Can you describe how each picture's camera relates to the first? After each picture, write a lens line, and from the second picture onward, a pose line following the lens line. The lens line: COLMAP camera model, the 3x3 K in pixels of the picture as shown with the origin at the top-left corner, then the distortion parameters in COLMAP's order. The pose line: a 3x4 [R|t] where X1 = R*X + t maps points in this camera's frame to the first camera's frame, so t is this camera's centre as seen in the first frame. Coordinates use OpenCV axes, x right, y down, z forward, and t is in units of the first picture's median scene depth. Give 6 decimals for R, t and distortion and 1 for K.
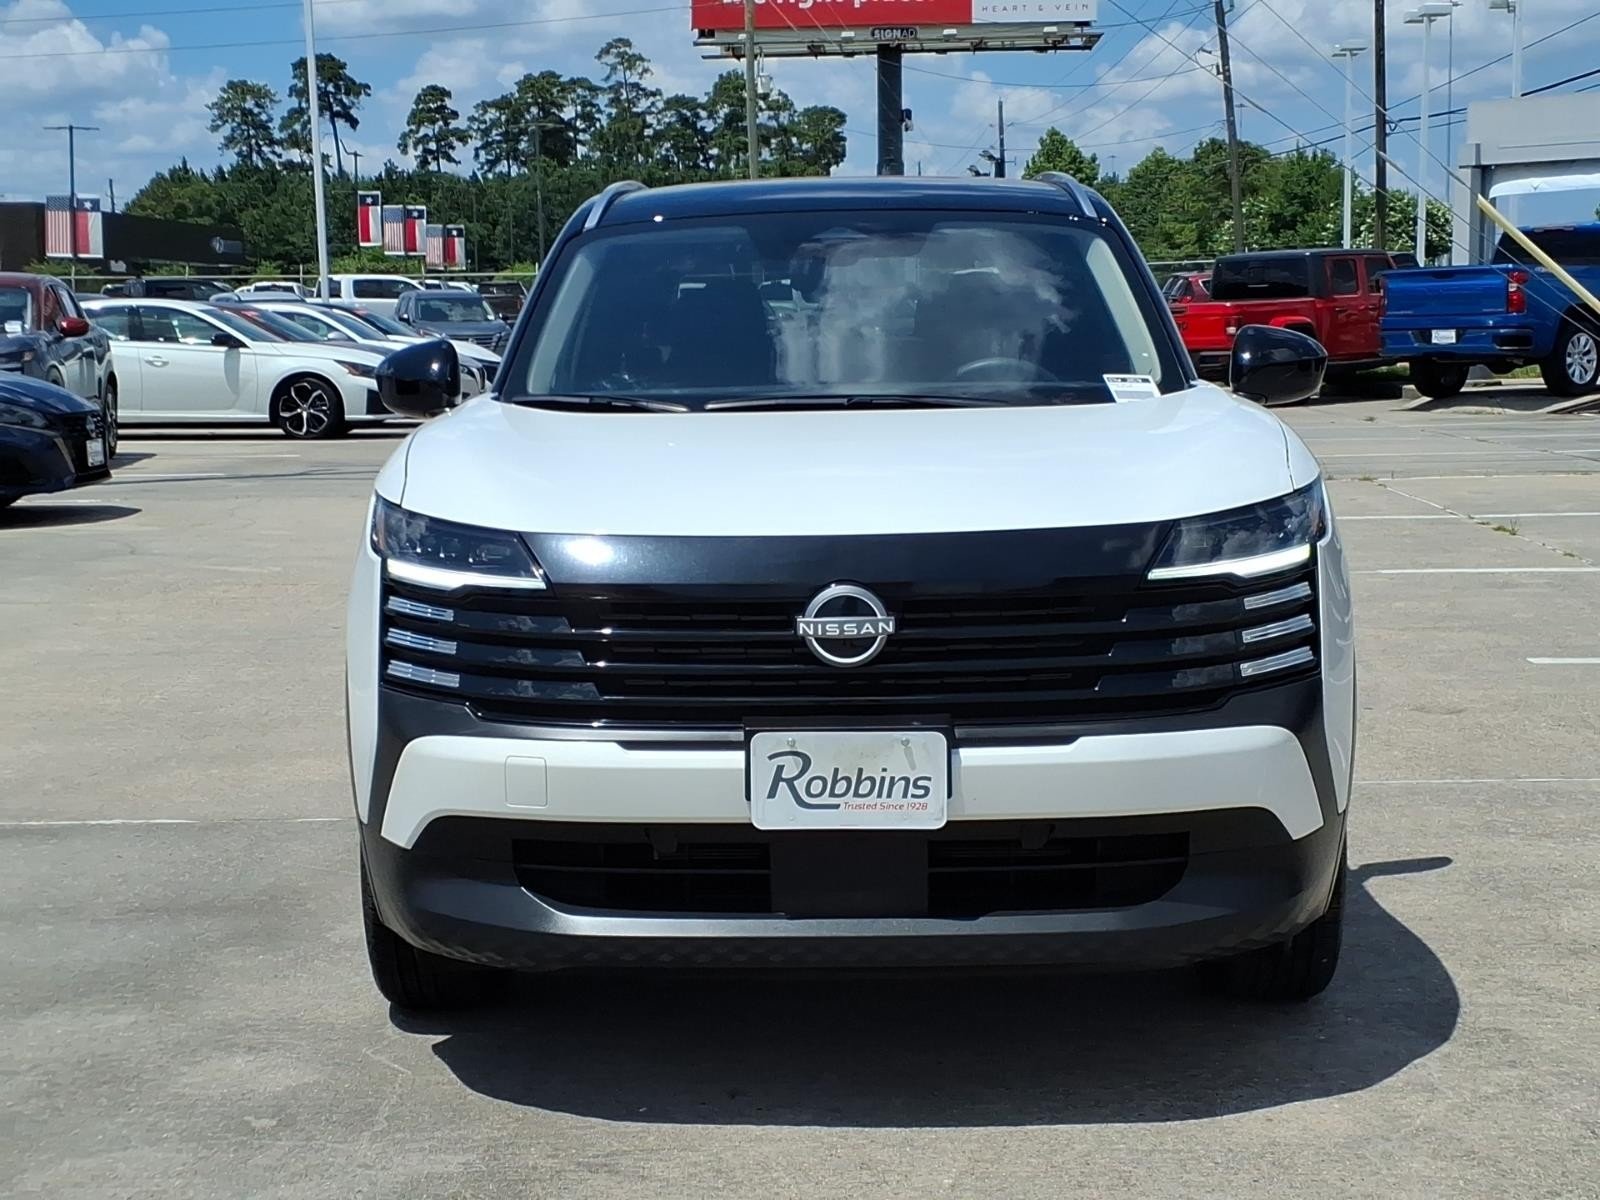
lens RADIAL K [[2626.3, 0, 787.5], [0, 2626.3, 607.1], [0, 0, 1]] dist [0.132943, 0.000000]
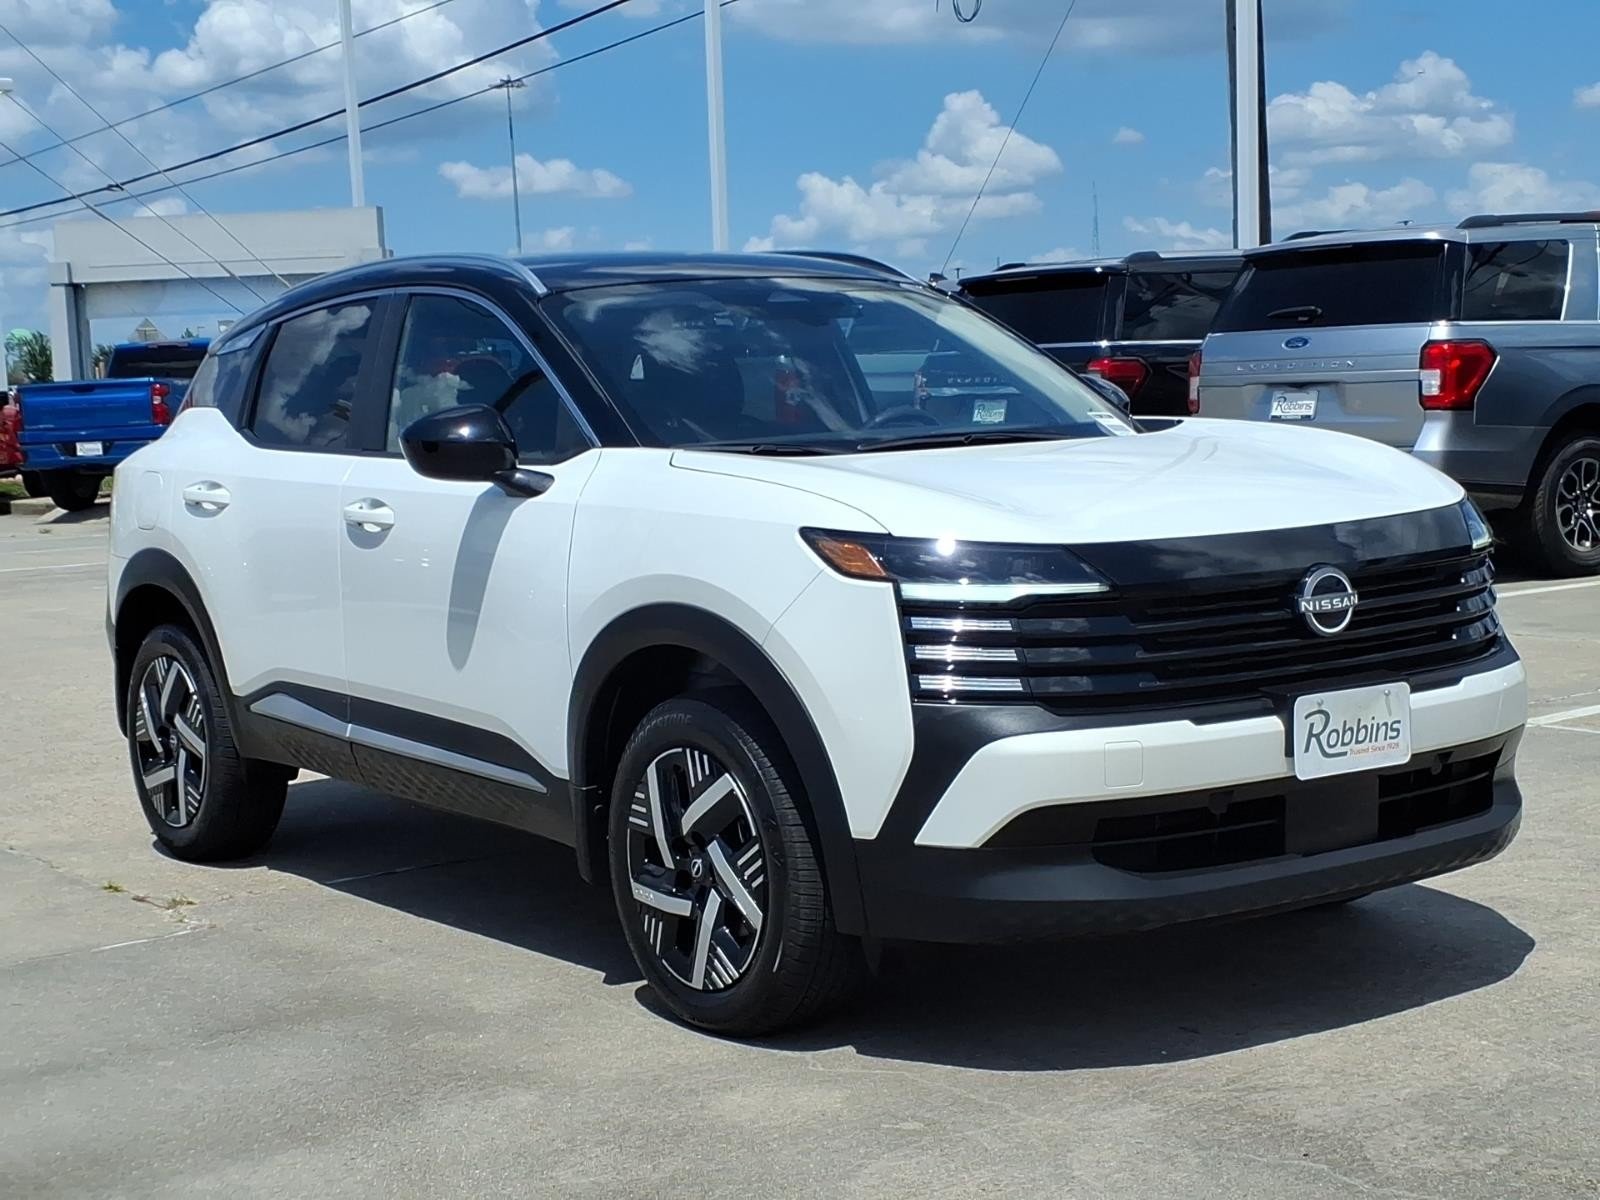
lens RADIAL K [[2626.3, 0, 797.2], [0, 2626.3, 589.5], [0, 0, 1]] dist [0.132943, 0.000000]
pose [[0.788304, -0.065030, 0.611840, -0.895641], [0.099166, 0.994827, -0.022030, 0.004075], [-0.607243, 0.078040, 0.790675, 0.201411]]
